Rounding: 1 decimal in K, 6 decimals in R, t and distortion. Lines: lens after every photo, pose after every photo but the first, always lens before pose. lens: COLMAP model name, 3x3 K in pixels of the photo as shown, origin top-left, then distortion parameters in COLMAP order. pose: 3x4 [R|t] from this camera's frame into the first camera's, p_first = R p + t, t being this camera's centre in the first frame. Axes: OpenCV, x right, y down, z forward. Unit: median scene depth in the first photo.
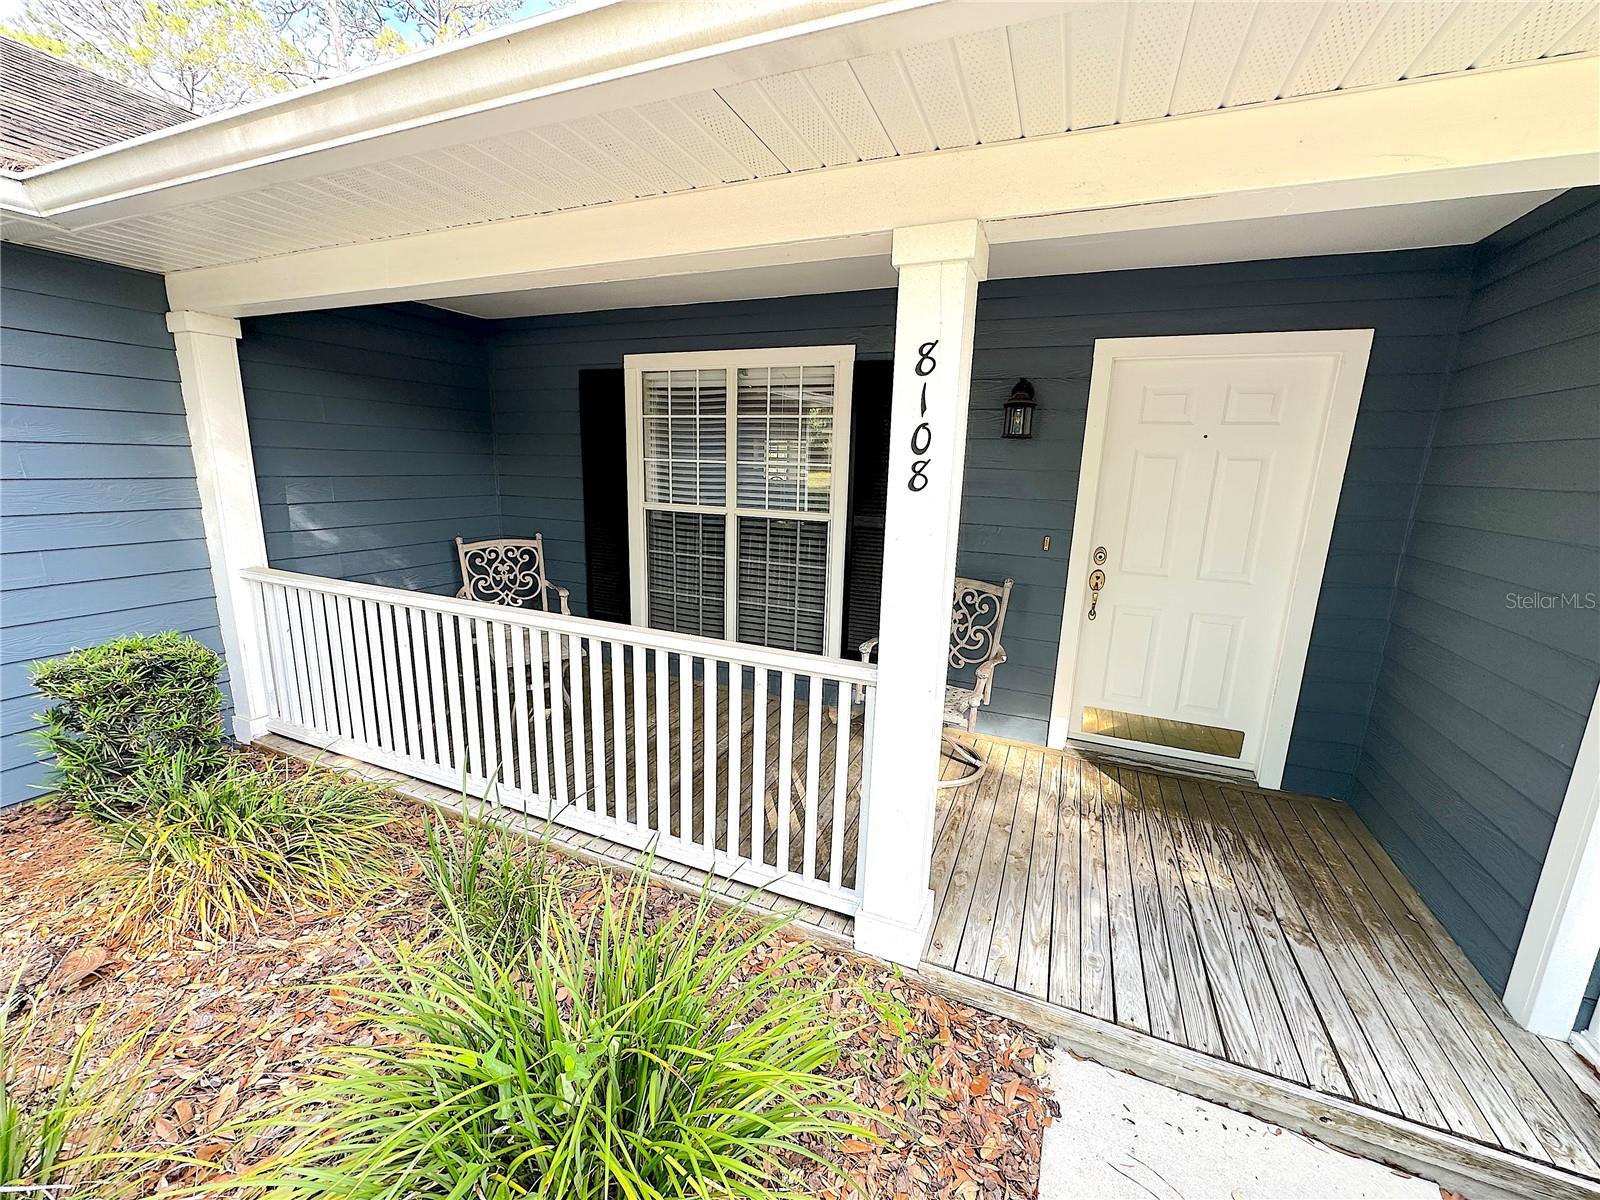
lens RADIAL K [[642.5, 0, 800.0], [0, 642.5, 600.0], [0, 0, 1]] dist [-0.001525, -0.000087]
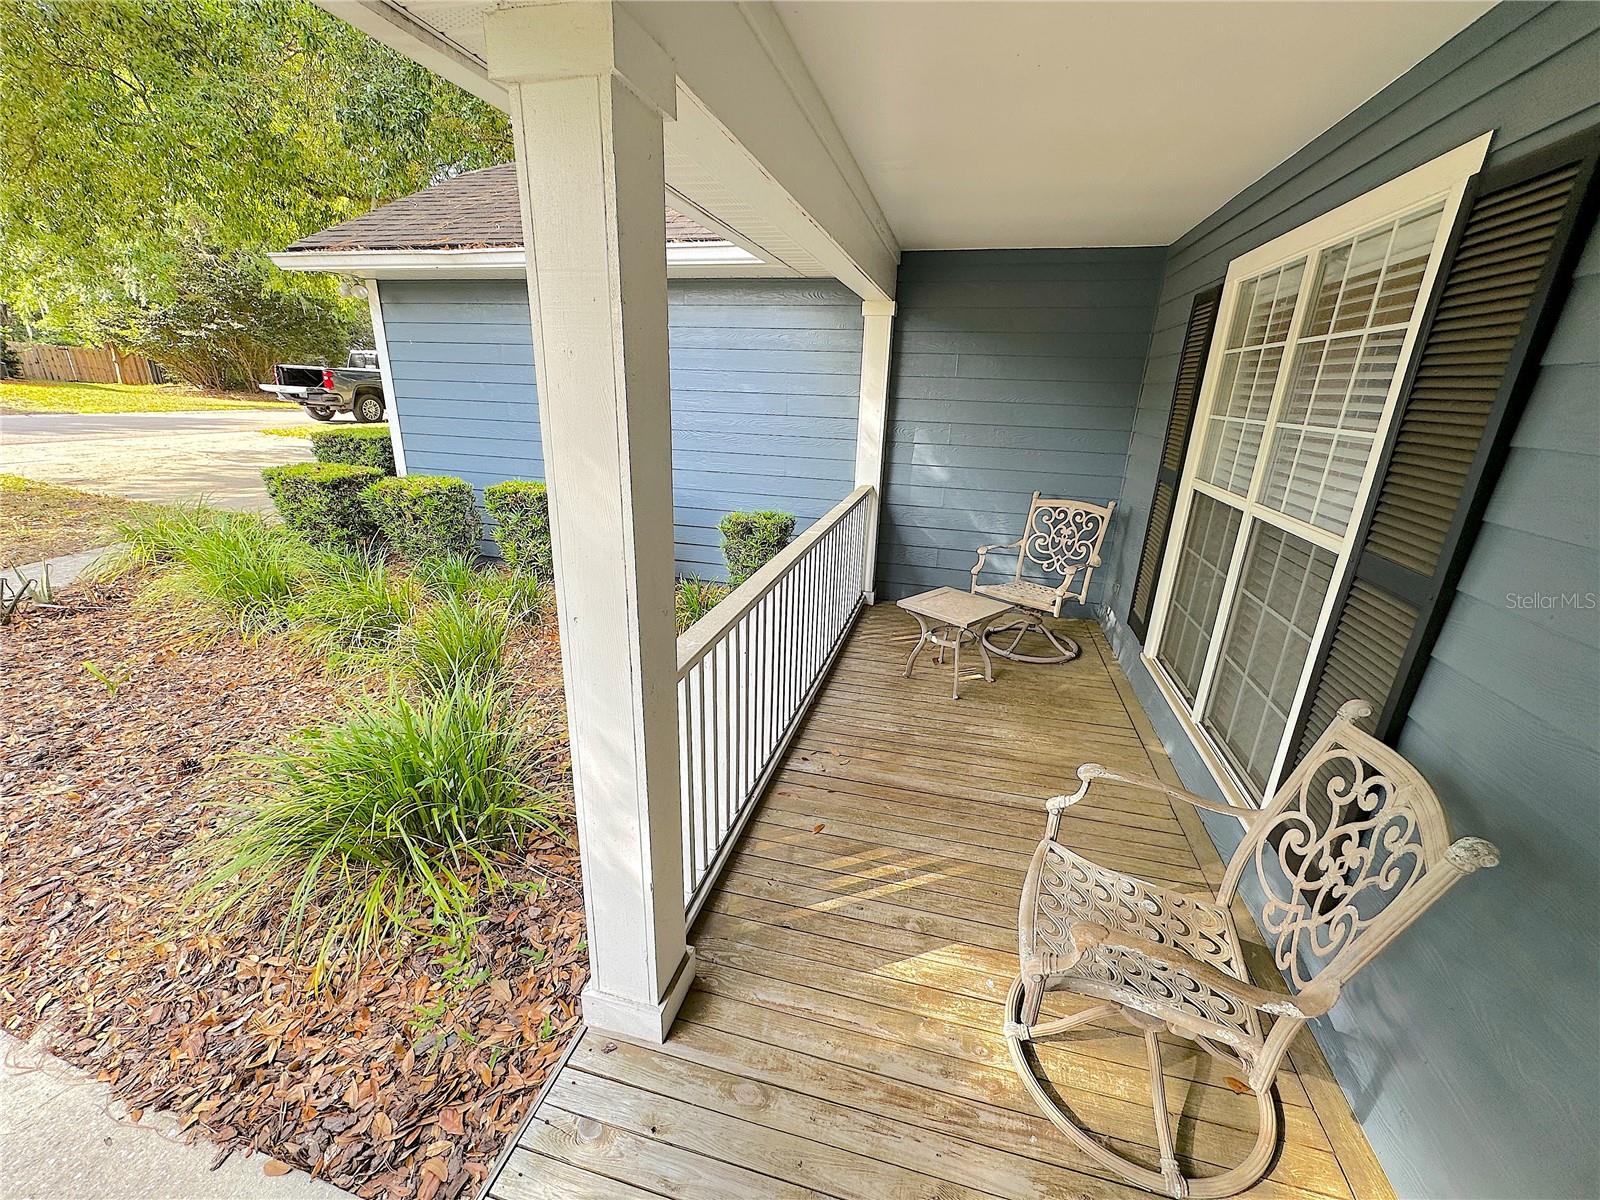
lens RADIAL K [[642.5, 0, 800.0], [0, 642.5, 600.0], [0, 0, 1]] dist [-0.001525, -0.000087]
pose [[0.155240, 0.293485, -0.943275, 0.388437], [-0.237190, 0.937993, 0.252806, -0.101503], [0.958979, 0.184490, 0.215225, 0.454767]]
